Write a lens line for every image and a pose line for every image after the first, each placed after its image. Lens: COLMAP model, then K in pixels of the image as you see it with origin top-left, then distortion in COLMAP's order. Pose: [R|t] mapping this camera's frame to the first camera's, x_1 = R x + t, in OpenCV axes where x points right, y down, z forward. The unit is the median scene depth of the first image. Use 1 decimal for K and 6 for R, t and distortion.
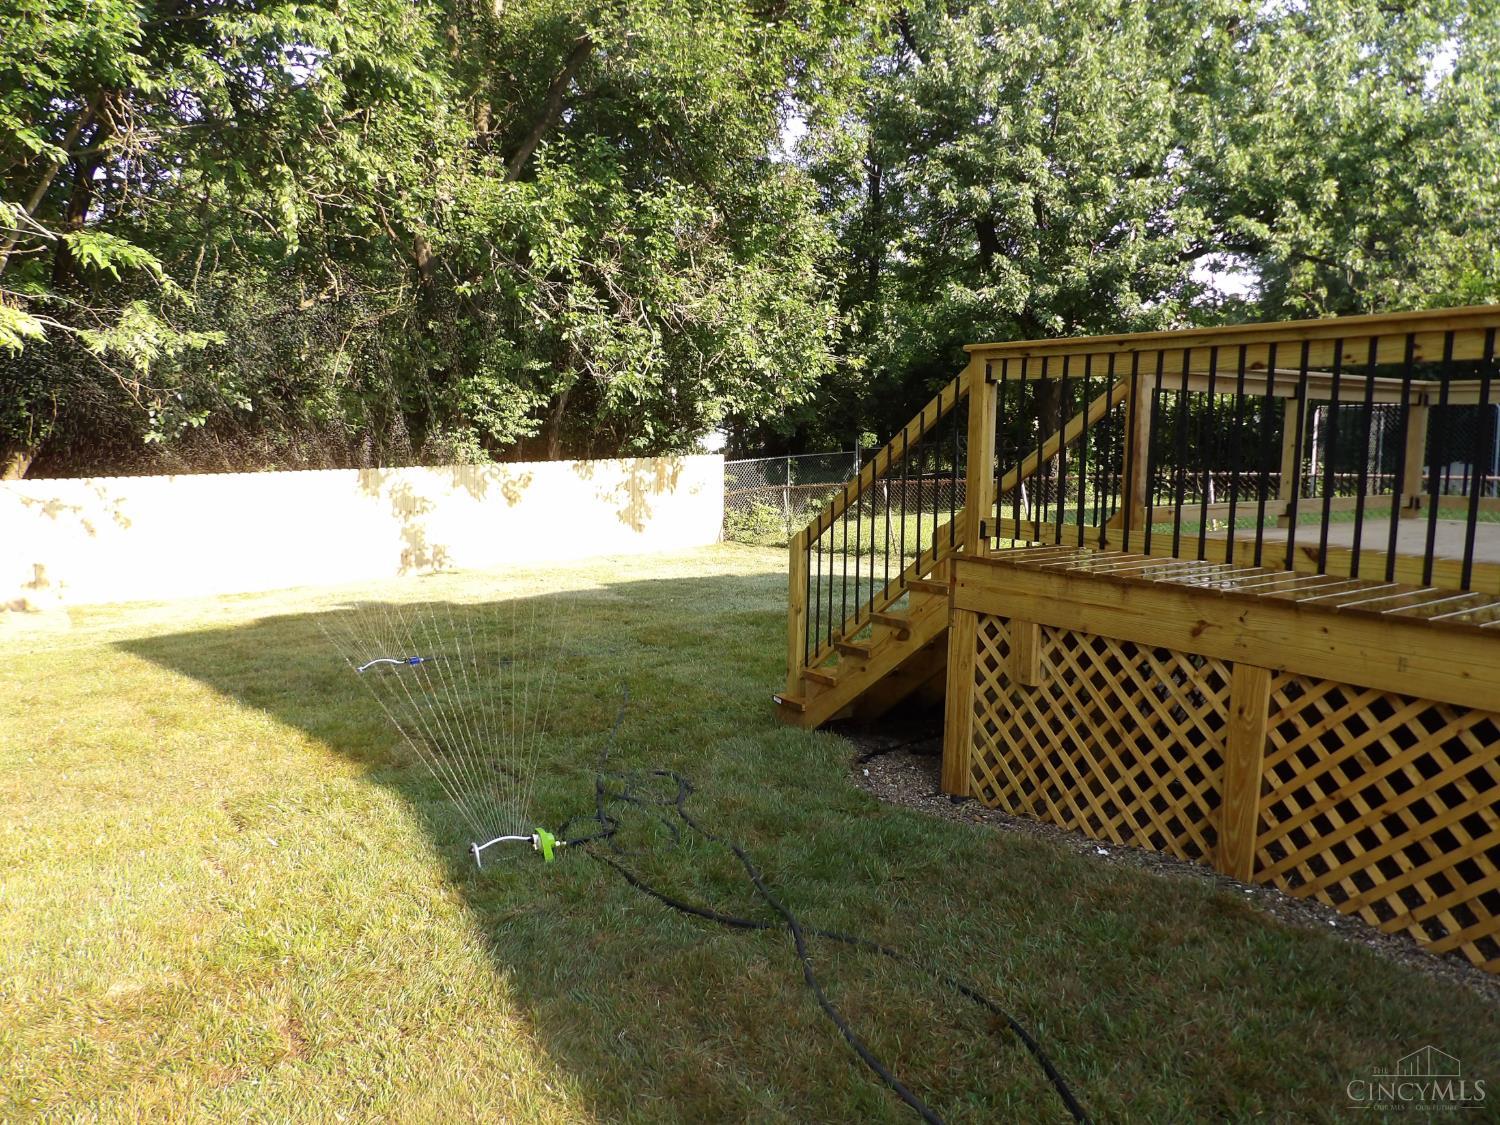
lens RADIAL K [[1076.1, 0, 755.5], [0, 1076.1, 563.1], [0, 0, 1]] dist [-0.042293, 0.047500]
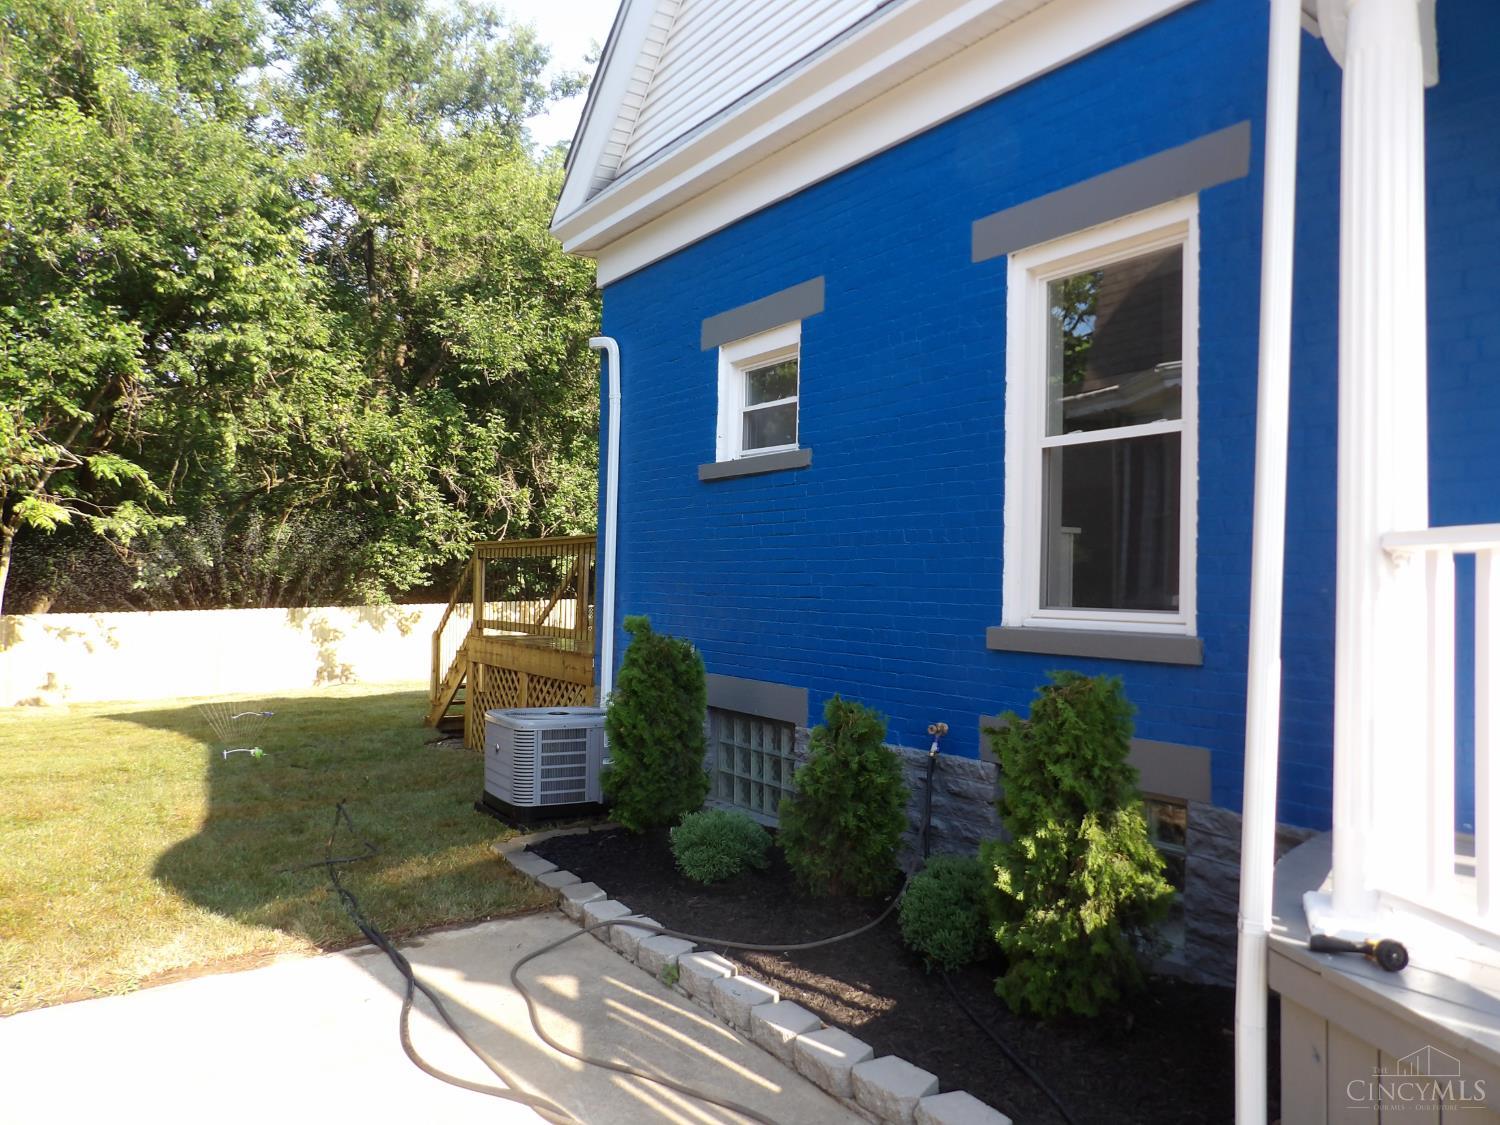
lens RADIAL K [[1074.3, 0, 759.0], [0, 1074.3, 560.3], [0, 0, 1]] dist [-0.038232, 0.042478]
pose [[0.999963, 0.000030, -0.008631, 0.287103], [-0.001258, 0.989816, -0.142344, 0.053689], [0.008538, 0.142350, 0.989780, -0.424485]]
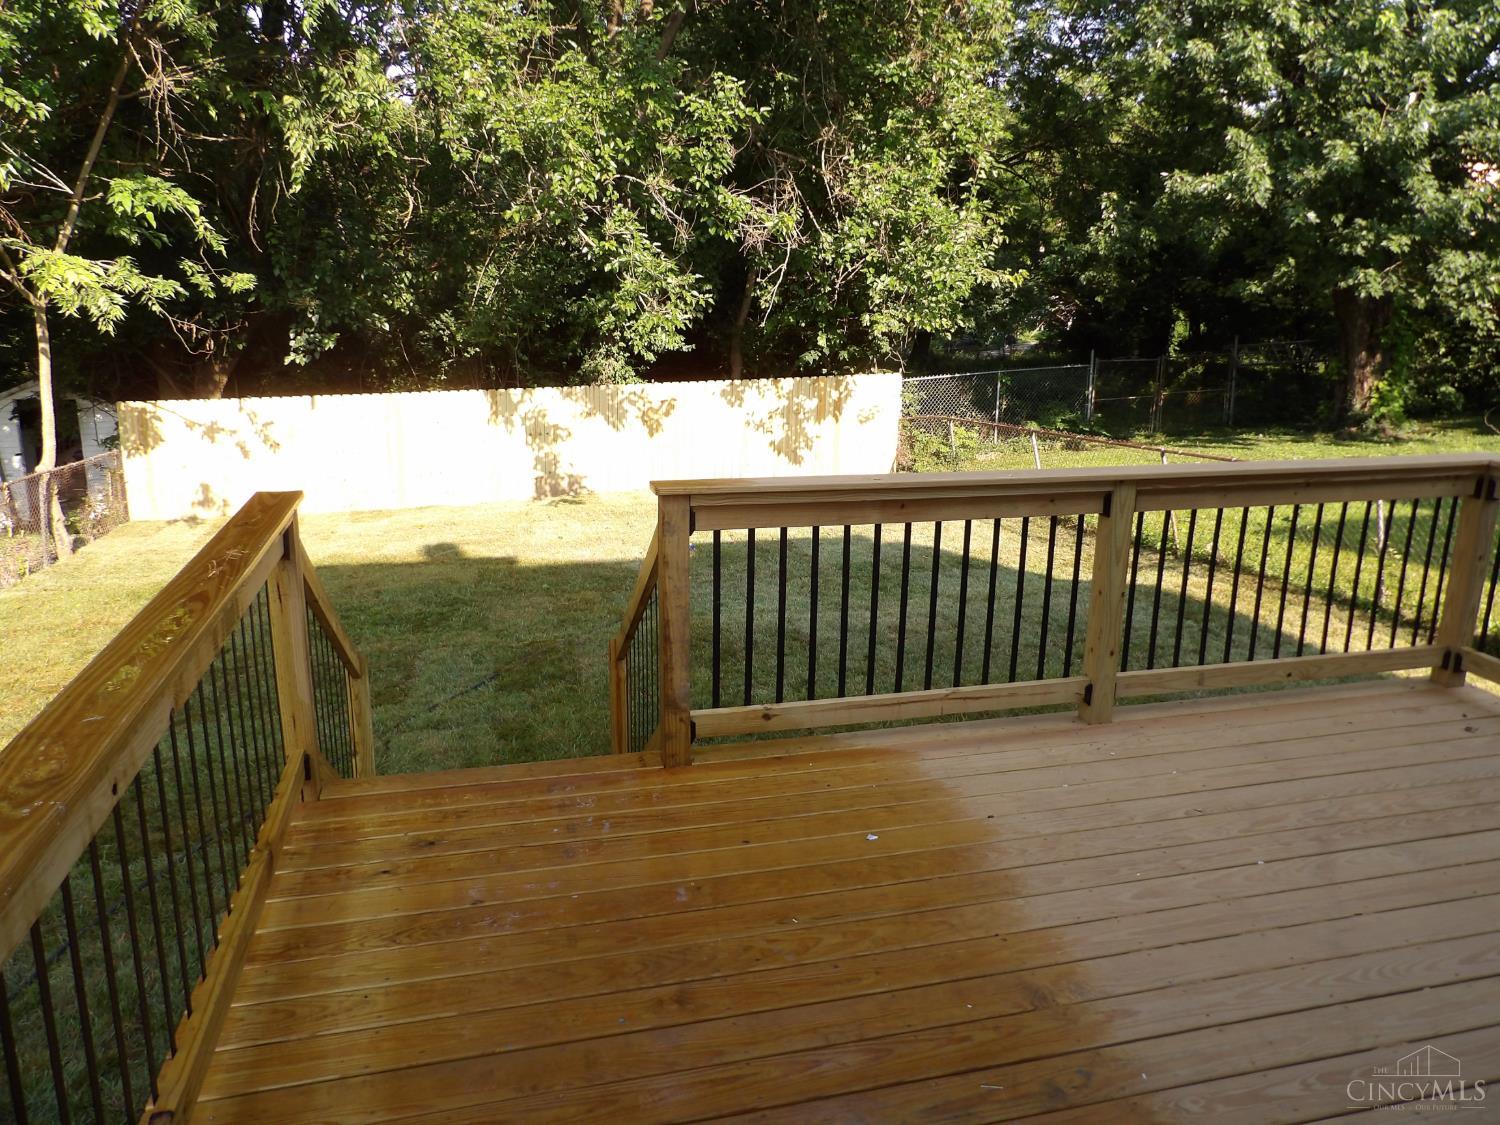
lens RADIAL K [[1074.3, 0, 759.0], [0, 1074.3, 560.3], [0, 0, 1]] dist [-0.038232, 0.042478]
pose [[0.935754, 0.090499, -0.340844, 0.245884], [-0.045332, 0.989361, 0.138237, -0.092478], [0.349728, -0.113904, 0.929901, 0.176659]]
